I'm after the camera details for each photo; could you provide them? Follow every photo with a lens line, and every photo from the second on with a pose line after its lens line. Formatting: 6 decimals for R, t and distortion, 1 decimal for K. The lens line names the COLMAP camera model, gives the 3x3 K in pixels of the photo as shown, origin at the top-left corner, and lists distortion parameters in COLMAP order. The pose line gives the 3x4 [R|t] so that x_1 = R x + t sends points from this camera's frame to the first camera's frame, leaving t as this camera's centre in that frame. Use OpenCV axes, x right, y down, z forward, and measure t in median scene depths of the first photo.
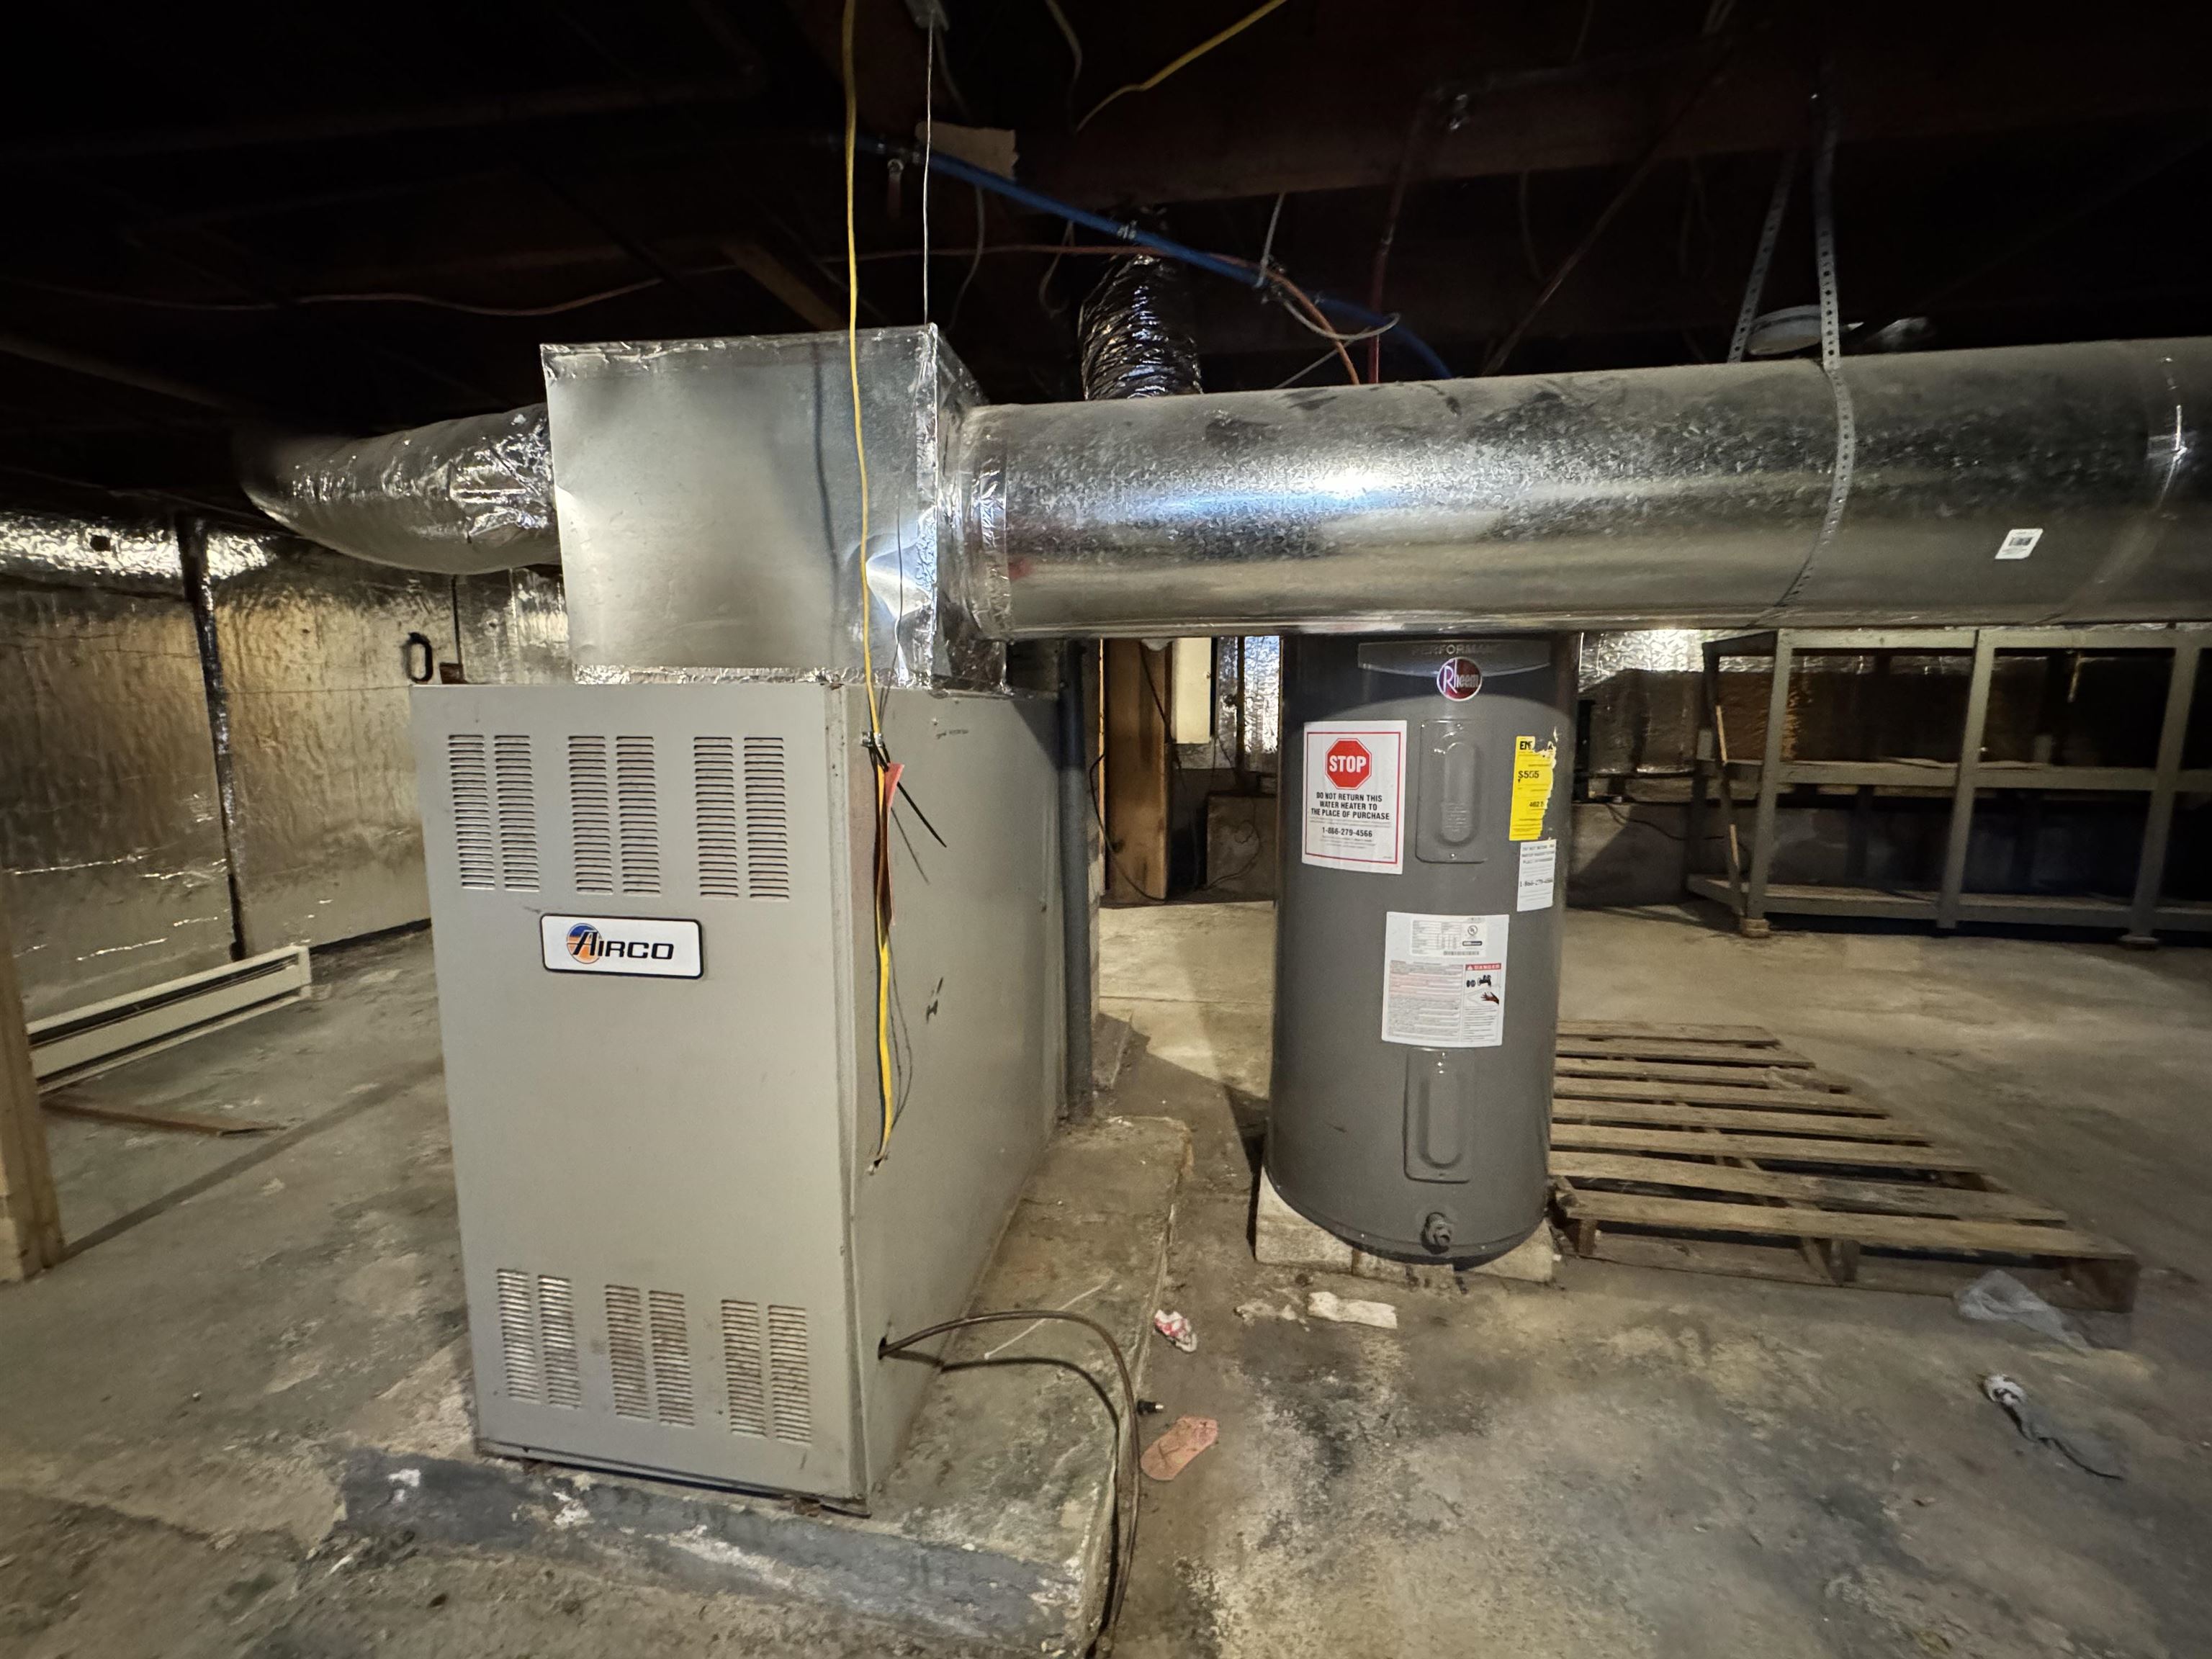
lens RADIAL K [[875.4, 0, 1106.0], [0, 875.4, 823.8], [0, 0, 1]] dist [-0.001029, -0.000225]
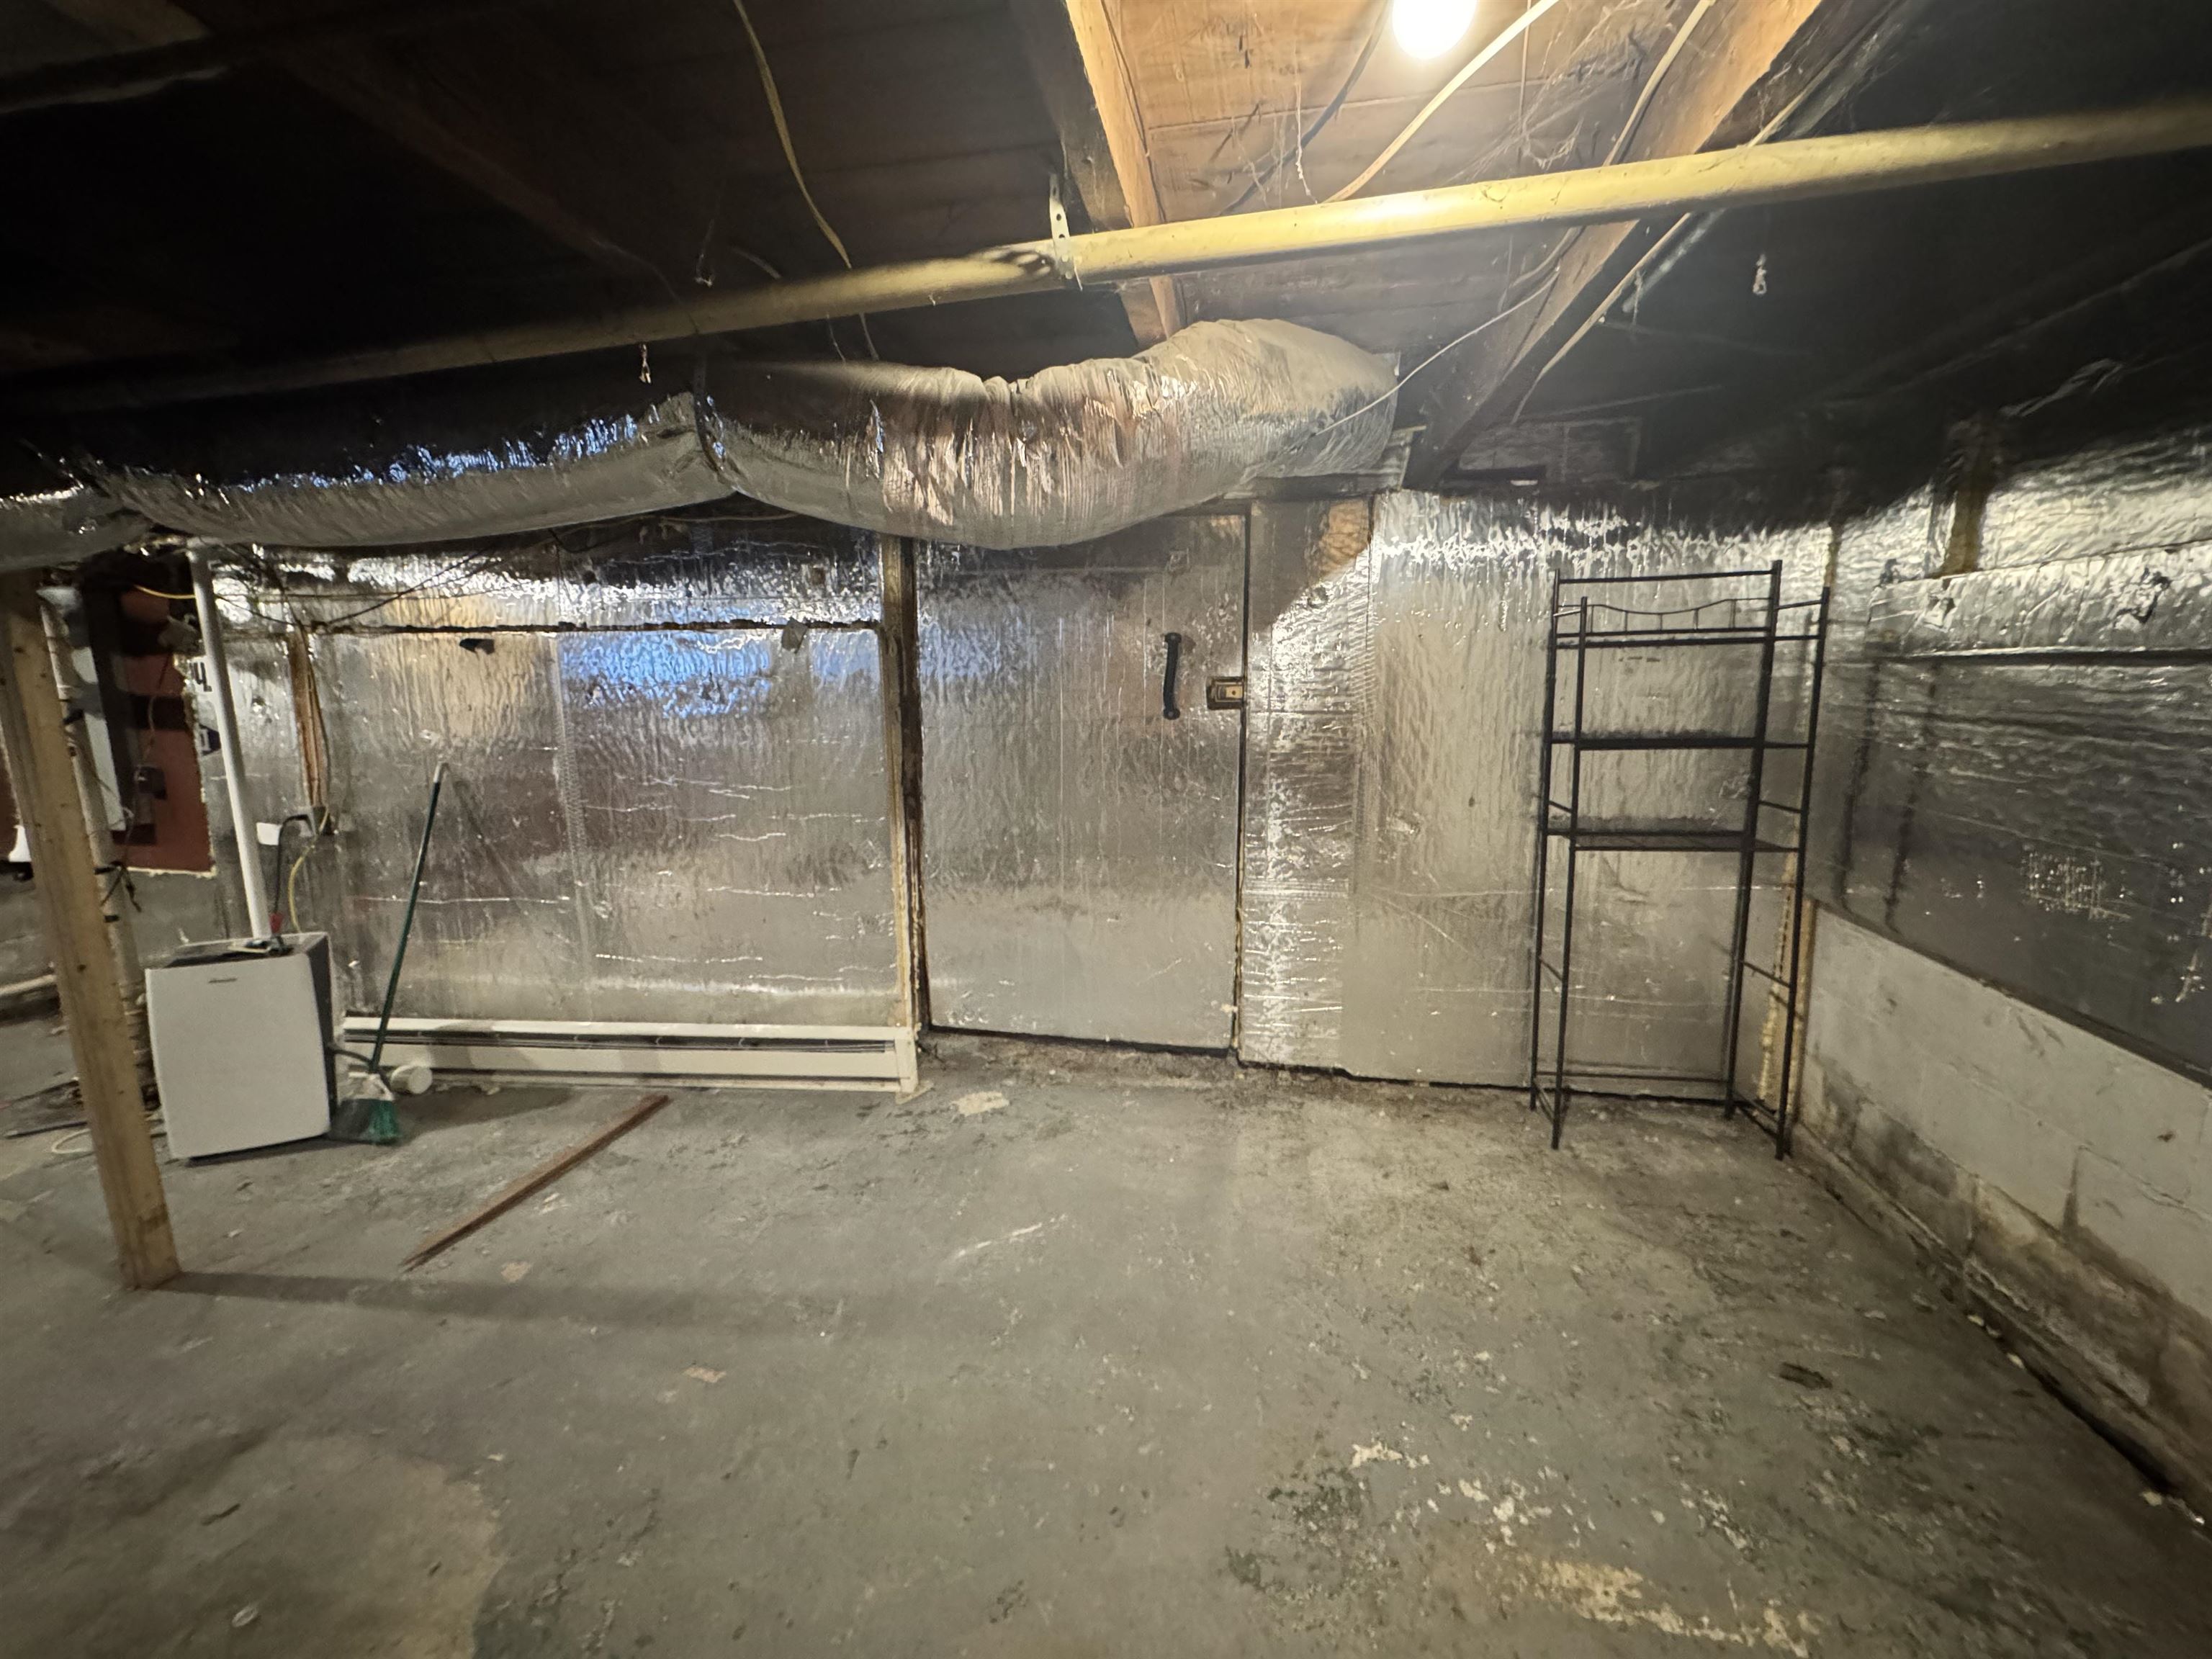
lens RADIAL K [[875.4, 0, 1106.0], [0, 875.4, 823.8], [0, 0, 1]] dist [-0.001029, -0.000225]
pose [[-0.032293, 0.180669, -0.983014, -0.139693], [-0.121636, 0.975506, 0.183285, -0.233395], [0.992049, 0.125489, -0.009526, 1.179872]]
